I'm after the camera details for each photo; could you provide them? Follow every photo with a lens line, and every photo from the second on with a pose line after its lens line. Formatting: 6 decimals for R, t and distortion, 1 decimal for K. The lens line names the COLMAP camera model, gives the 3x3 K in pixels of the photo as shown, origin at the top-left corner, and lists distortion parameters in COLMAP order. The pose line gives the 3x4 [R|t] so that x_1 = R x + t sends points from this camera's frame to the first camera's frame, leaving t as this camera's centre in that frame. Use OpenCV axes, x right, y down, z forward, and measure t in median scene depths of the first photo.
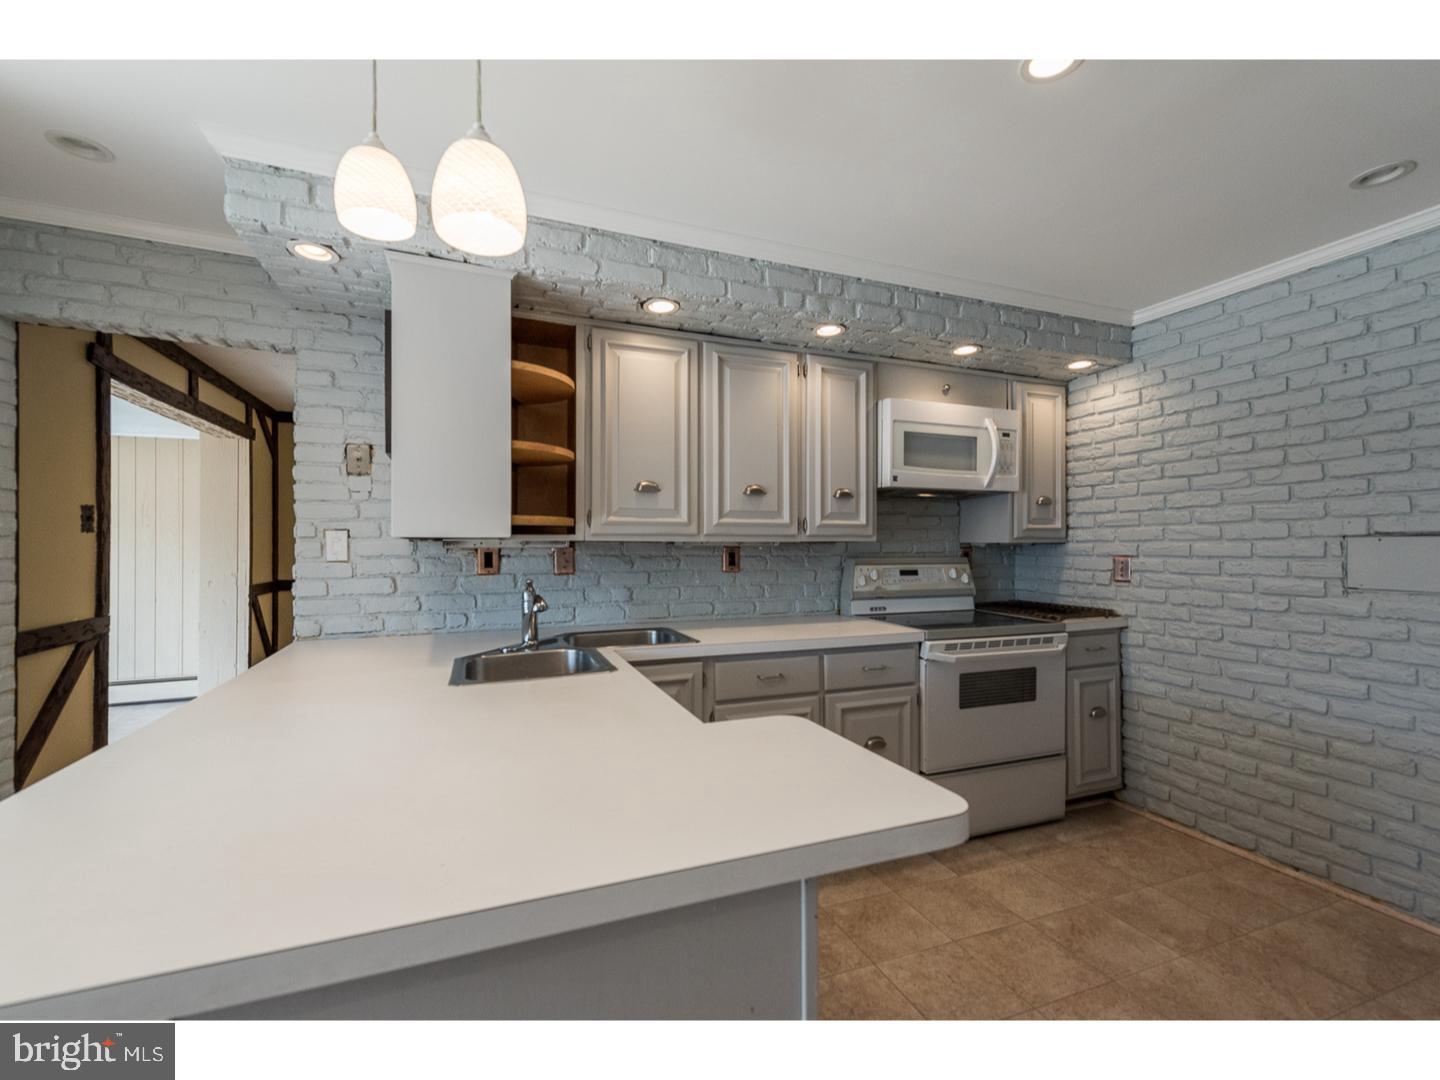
lens RADIAL K [[592.4, 0, 714.4], [0, 592.4, 539.3], [0, 0, 1]] dist [0.001911, 0.000062]
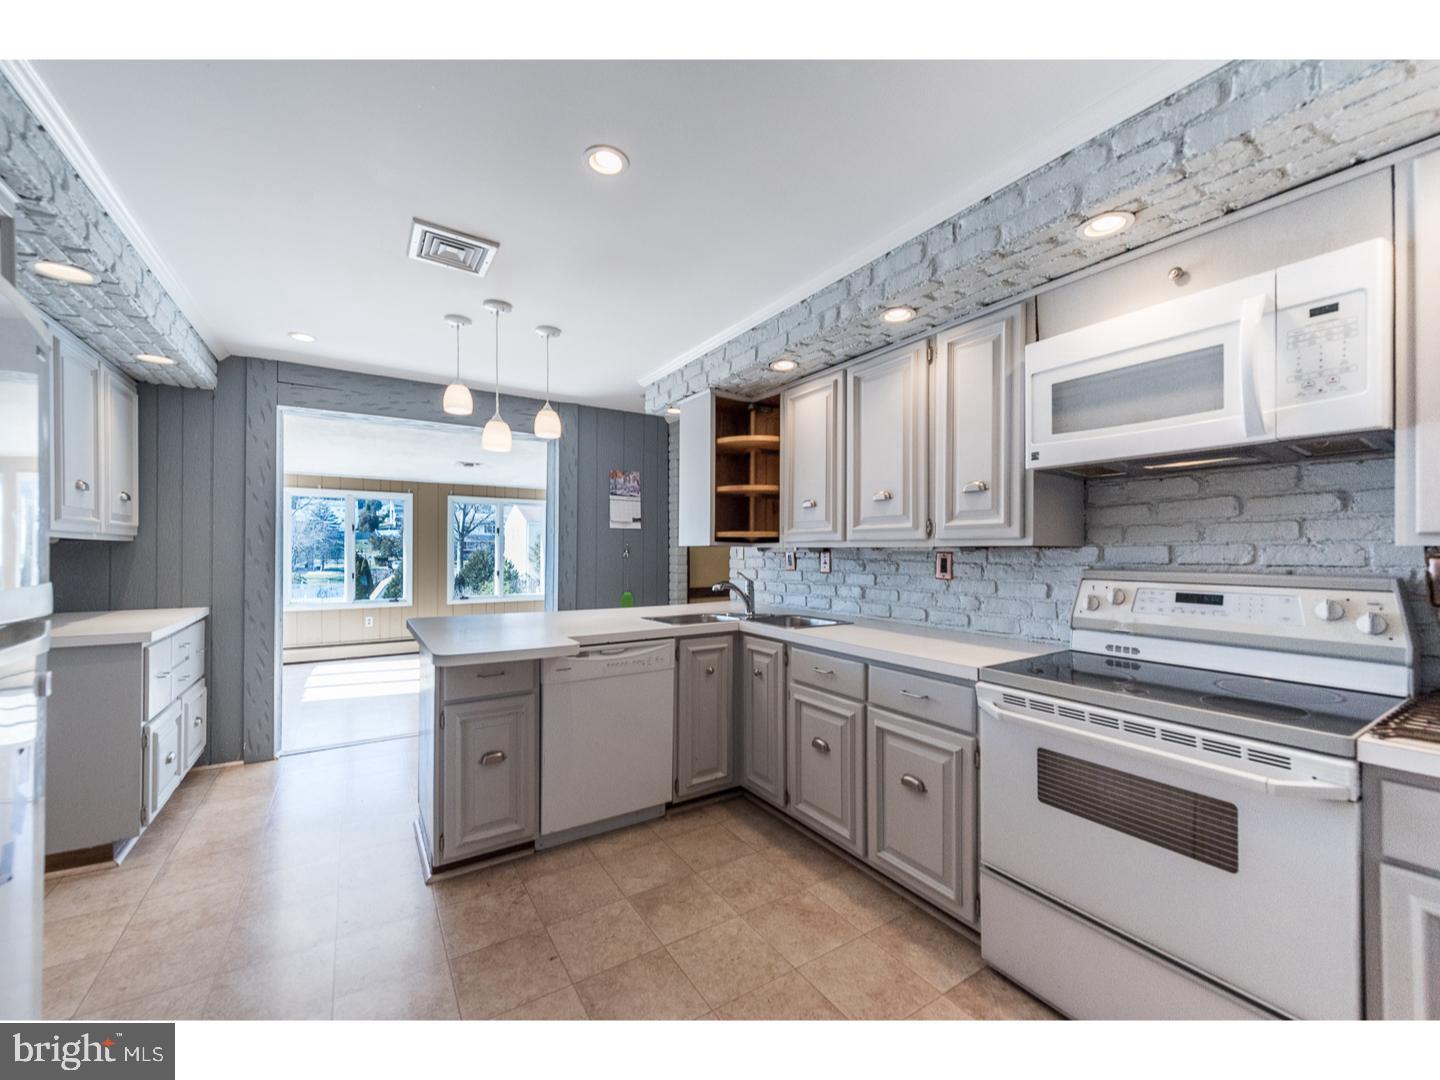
lens RADIAL K [[578.7, 0, 719.1], [0, 578.7, 546.9], [0, 0, 1]] dist [-0.001910, -0.000322]
pose [[0.203443, -0.005513, -0.979071, 0.914918], [0.004312, 0.999979, -0.004735, 0.007368], [0.979077, -0.003258, 0.203463, 0.496022]]
